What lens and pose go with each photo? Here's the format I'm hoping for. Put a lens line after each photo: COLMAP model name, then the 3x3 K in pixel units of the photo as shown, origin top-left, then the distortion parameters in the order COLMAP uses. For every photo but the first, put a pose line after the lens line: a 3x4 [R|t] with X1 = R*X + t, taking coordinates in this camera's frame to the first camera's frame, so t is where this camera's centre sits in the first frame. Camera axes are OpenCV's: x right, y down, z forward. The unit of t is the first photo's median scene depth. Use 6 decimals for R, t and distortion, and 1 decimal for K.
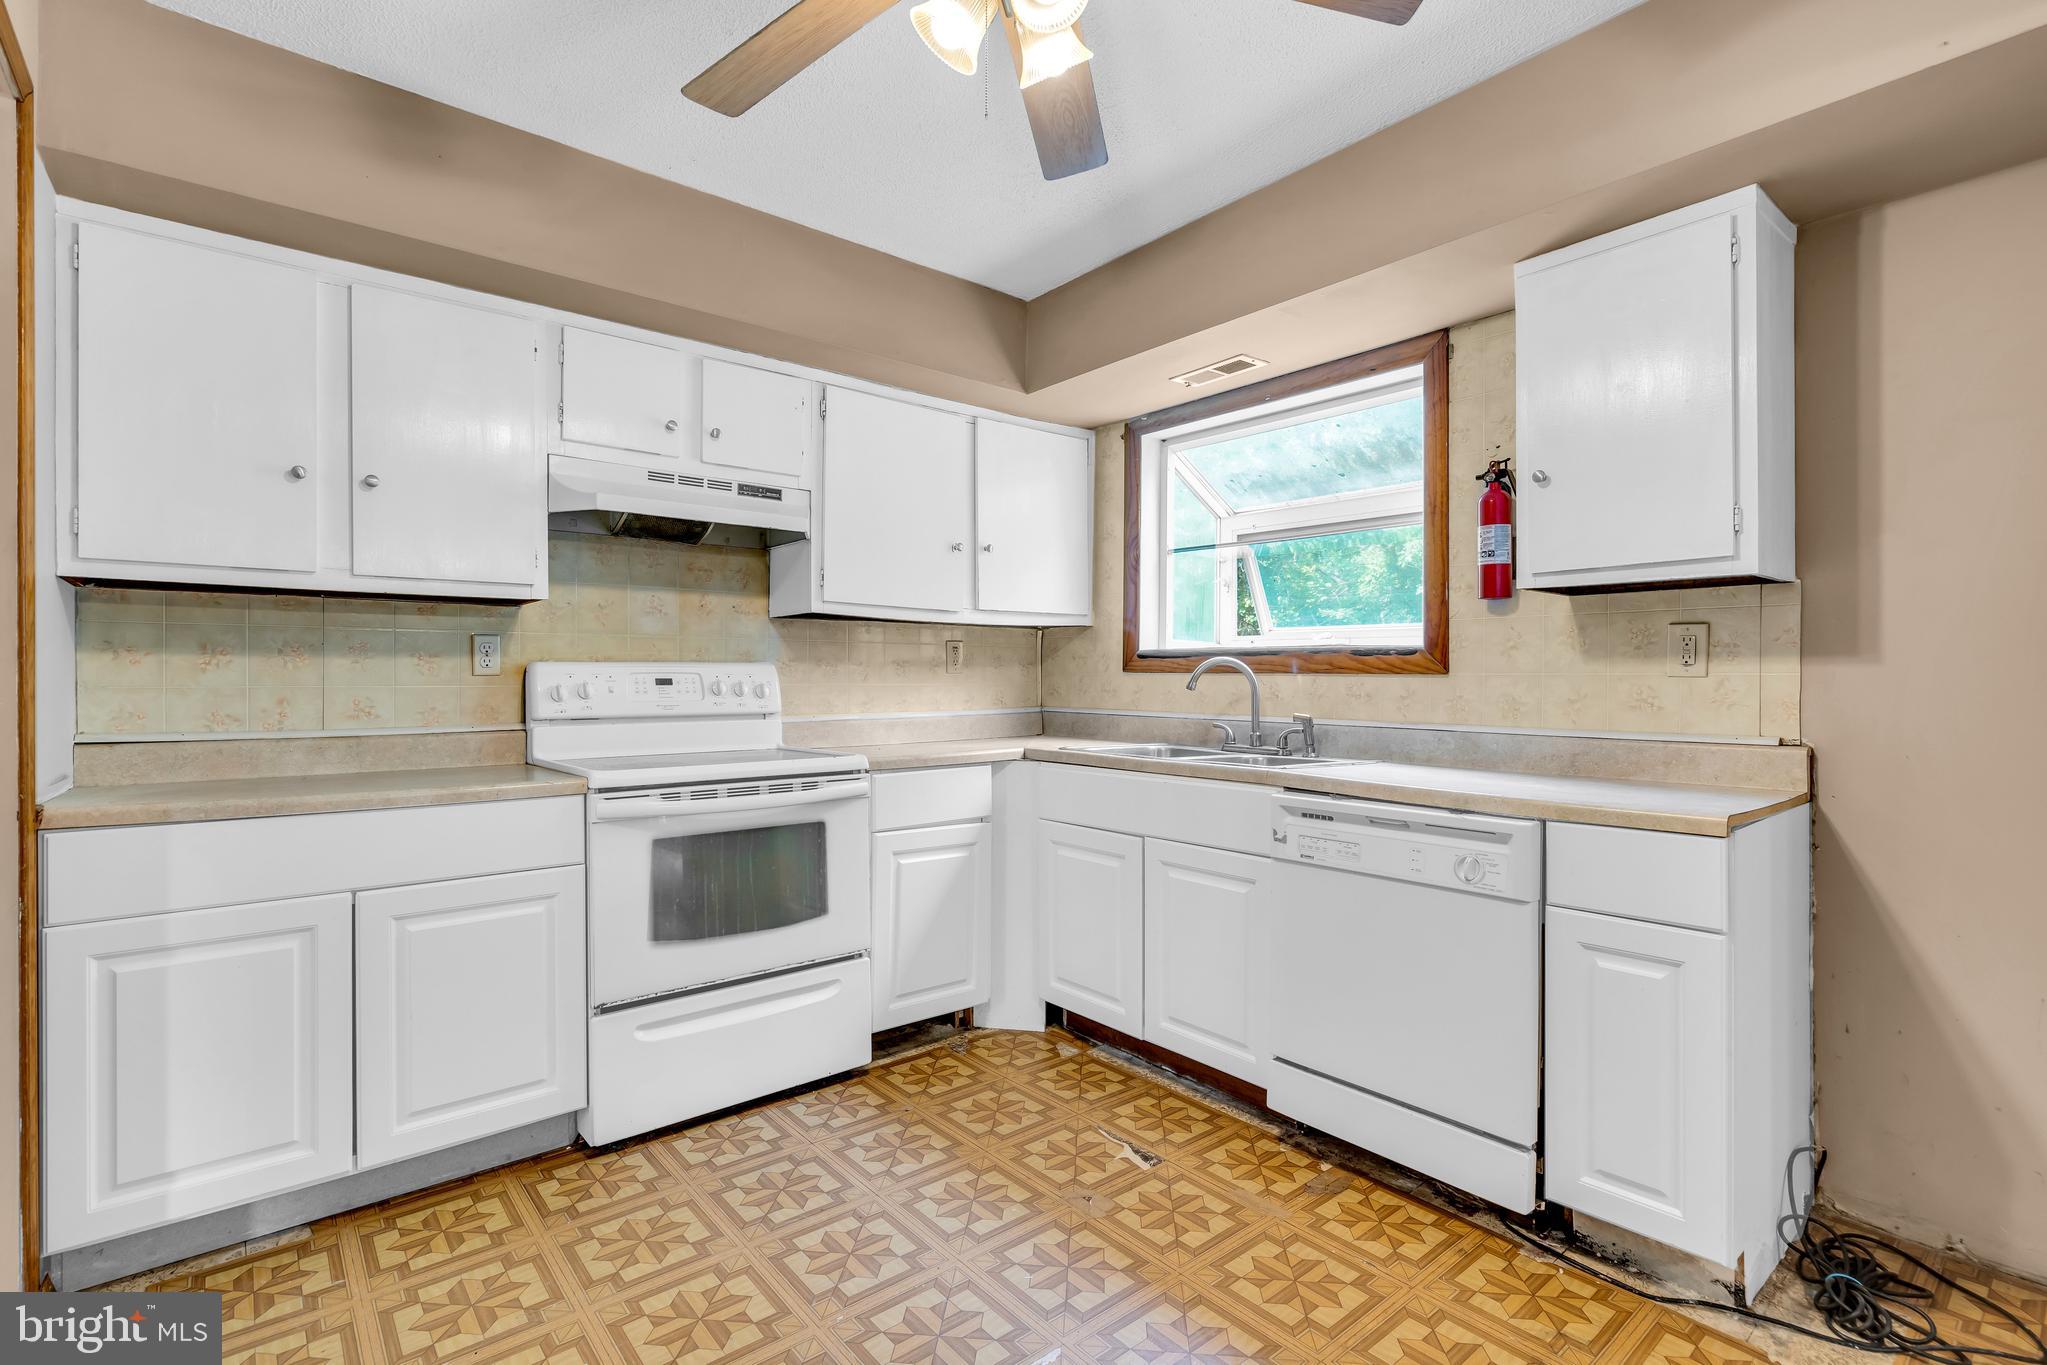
lens RADIAL K [[952.5, 0, 1010.5], [0, 952.5, 708.7], [0, 0, 1]] dist [0.000627, 0.000475]
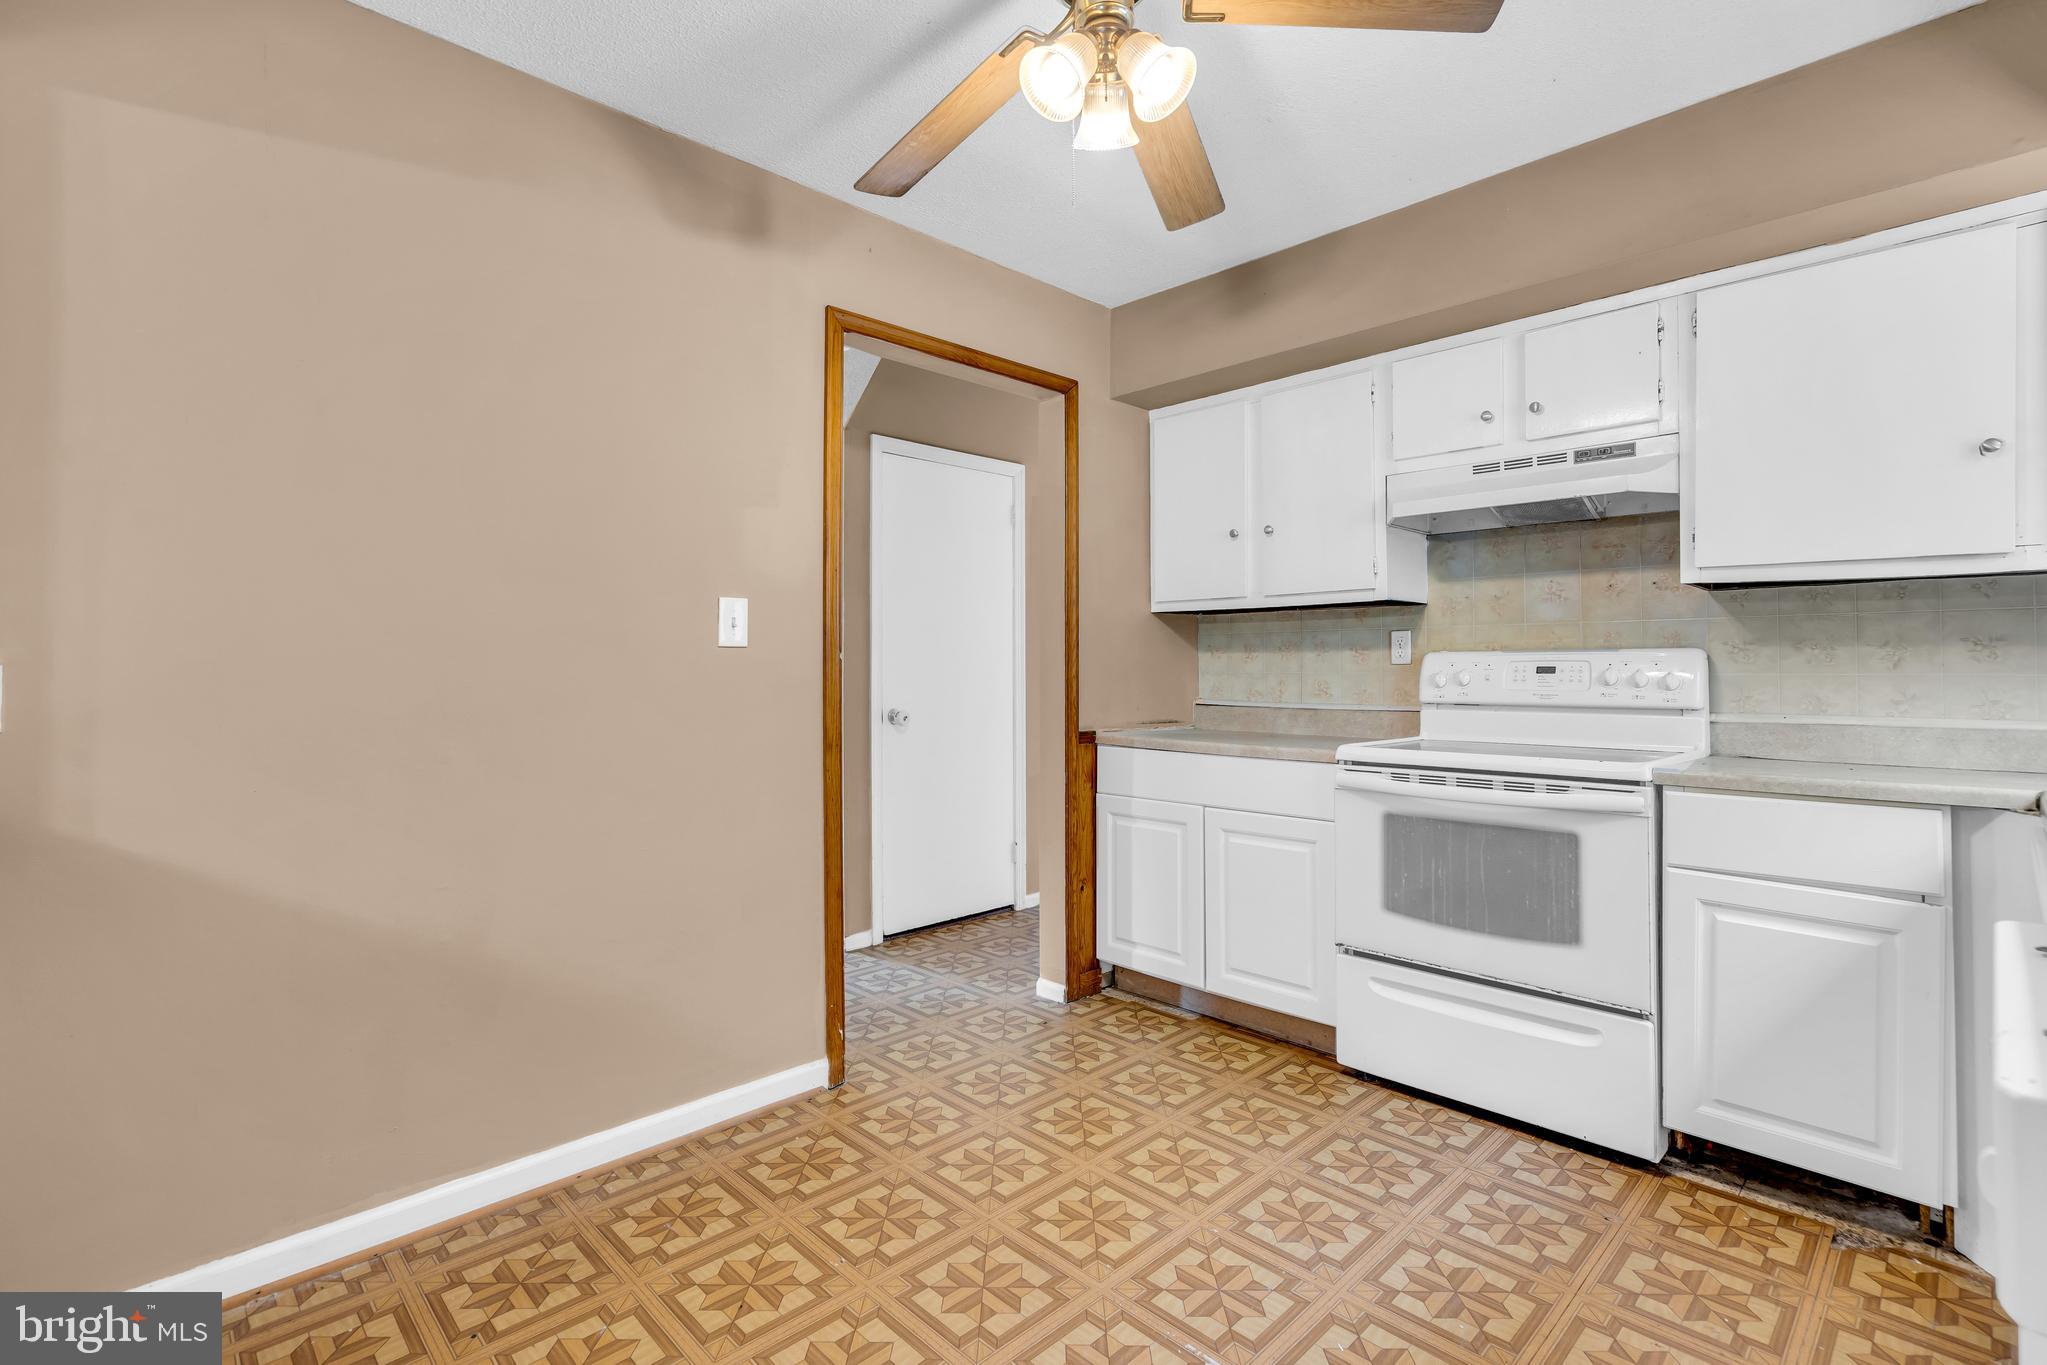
lens RADIAL K [[944.1, 0, 1023.5], [0, 944.1, 682.5], [0, 0, 1]] dist [0.001350, 0.000081]
pose [[0.084331, 0.015528, -0.996317, 0.628485], [-0.029397, 0.999482, 0.013089, -0.014485], [0.996004, 0.028185, 0.084743, 0.453124]]
